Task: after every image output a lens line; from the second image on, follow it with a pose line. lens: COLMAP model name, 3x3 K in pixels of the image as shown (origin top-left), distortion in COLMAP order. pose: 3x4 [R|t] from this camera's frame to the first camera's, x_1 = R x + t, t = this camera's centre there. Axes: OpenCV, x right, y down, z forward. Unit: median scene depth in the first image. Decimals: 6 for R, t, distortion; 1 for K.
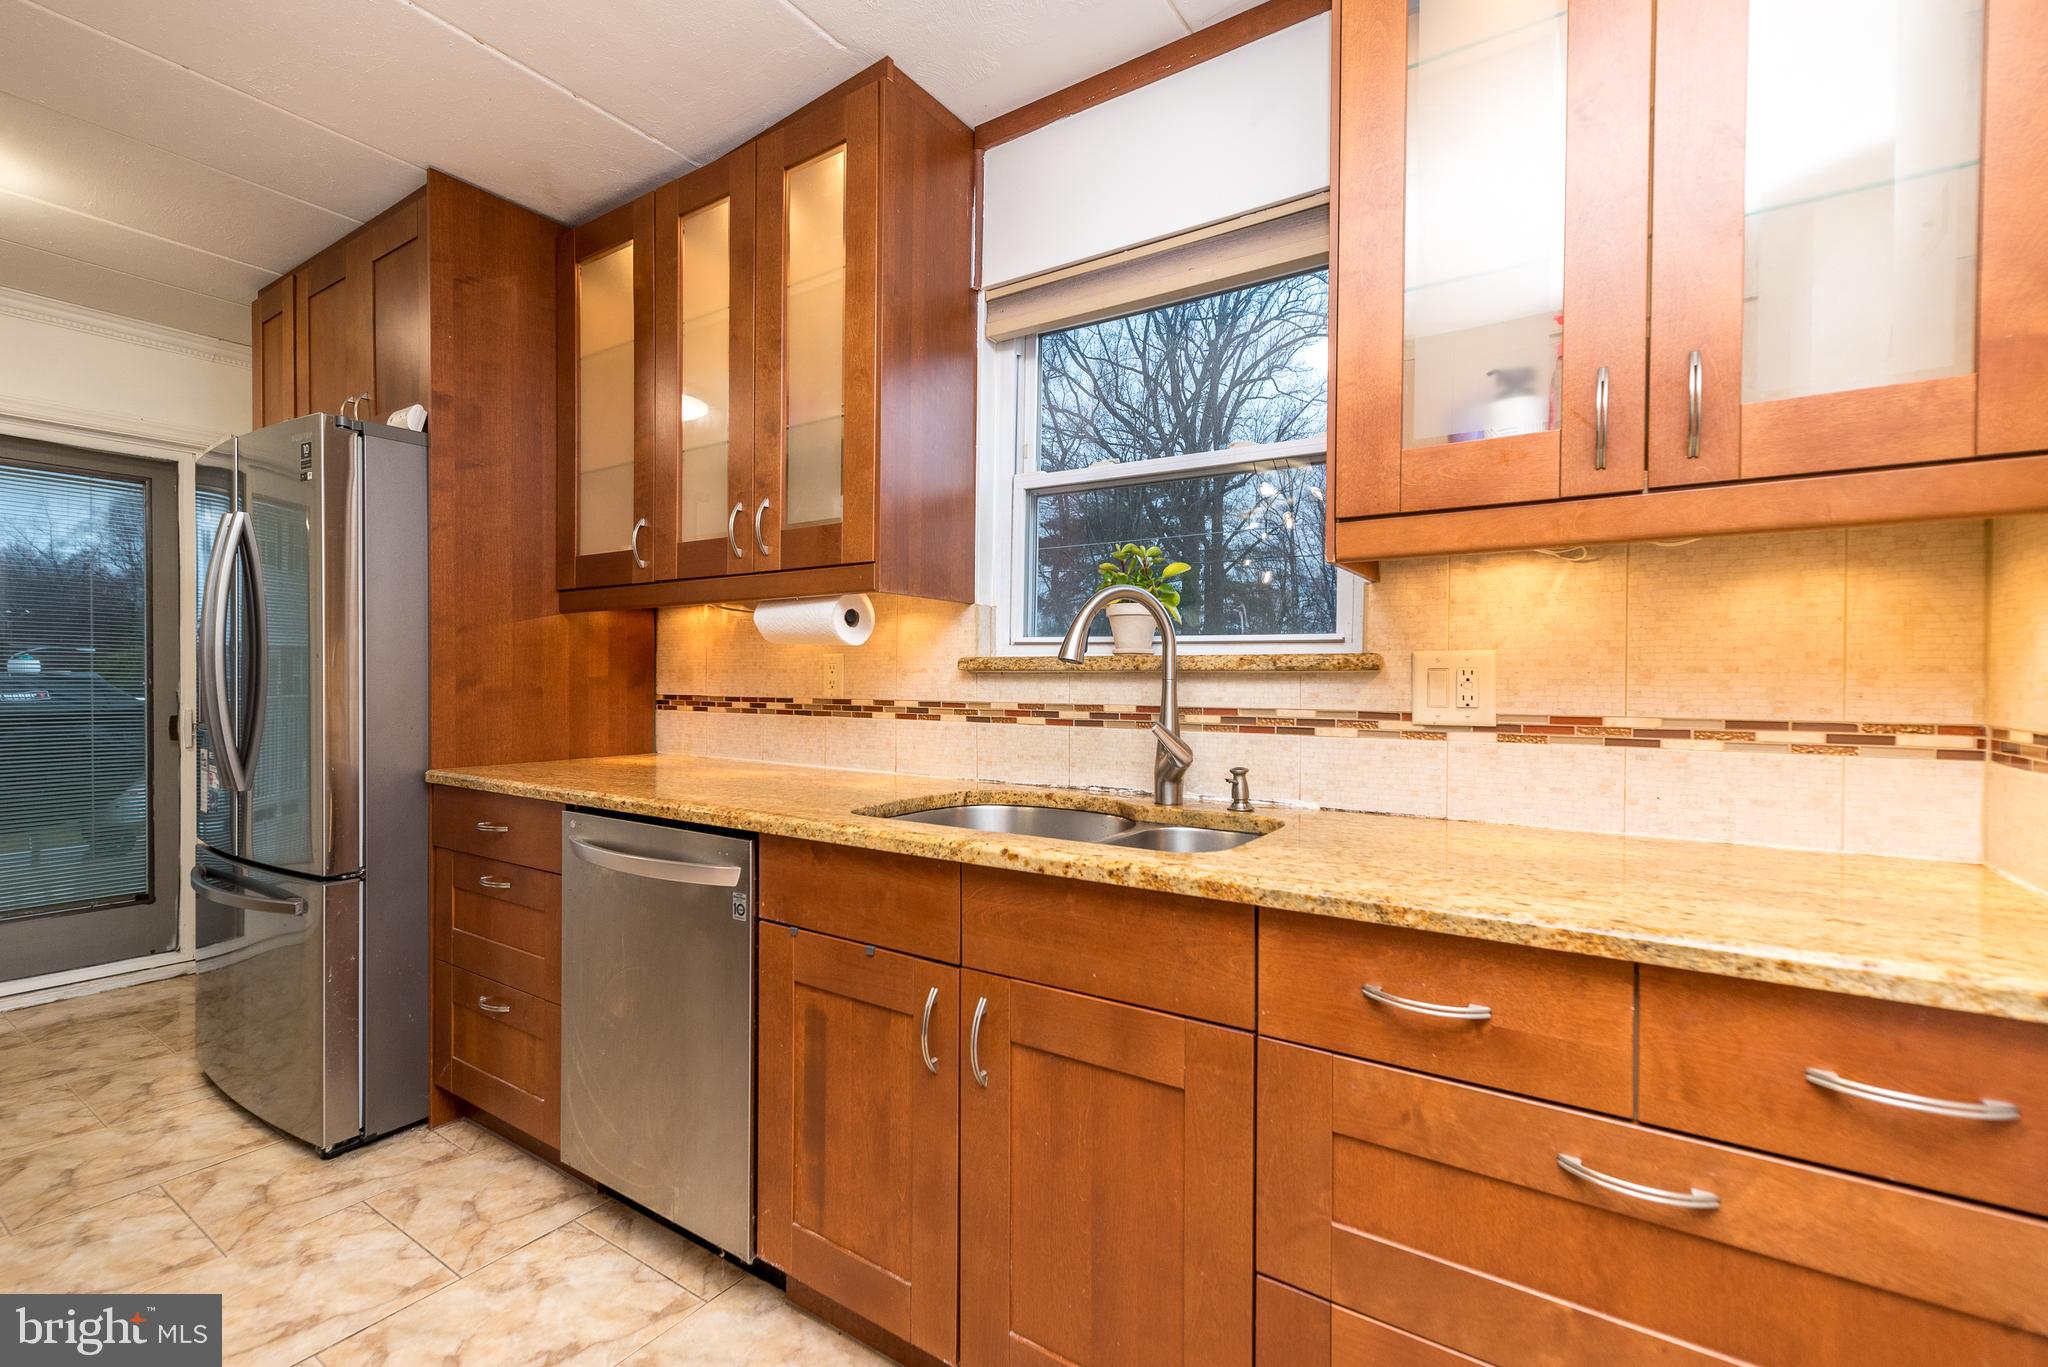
lens RADIAL K [[888.8, 0, 1026.3], [0, 888.8, 688.3], [0, 0, 1]] dist [0.002986, 0.000493]
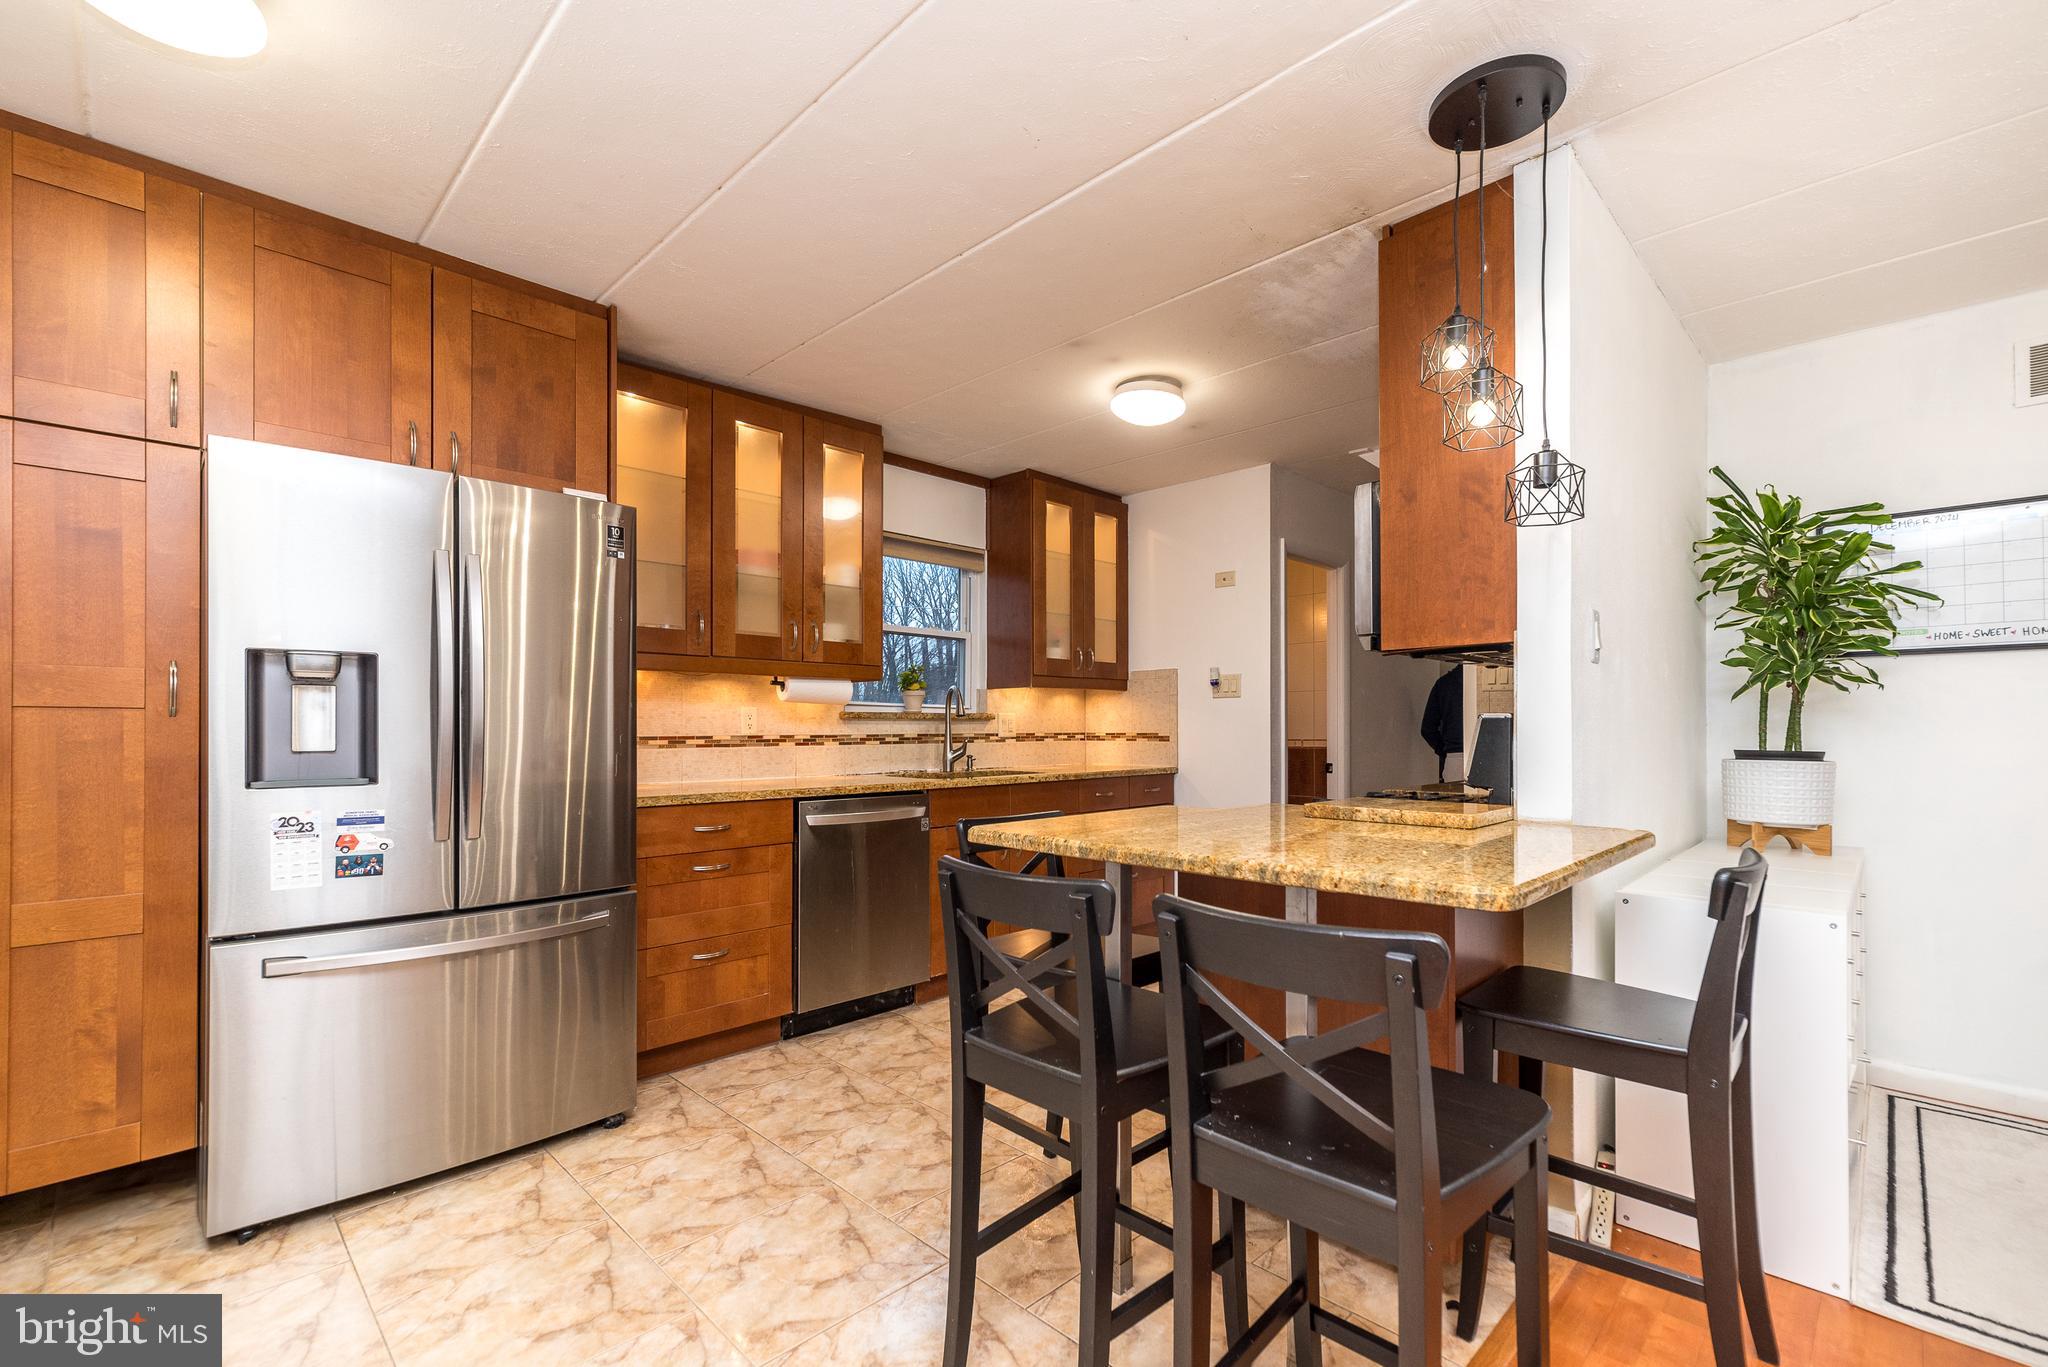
lens RADIAL K [[878.5, 0, 1026.2], [0, 878.5, 729.4], [0, 0, 1]] dist [0.026148, 0.000128]
pose [[0.204892, -0.008317, 0.978749, -1.982518], [0.011168, 0.999919, 0.006159, -0.003409], [-0.978721, 0.009668, 0.204969, 0.237377]]
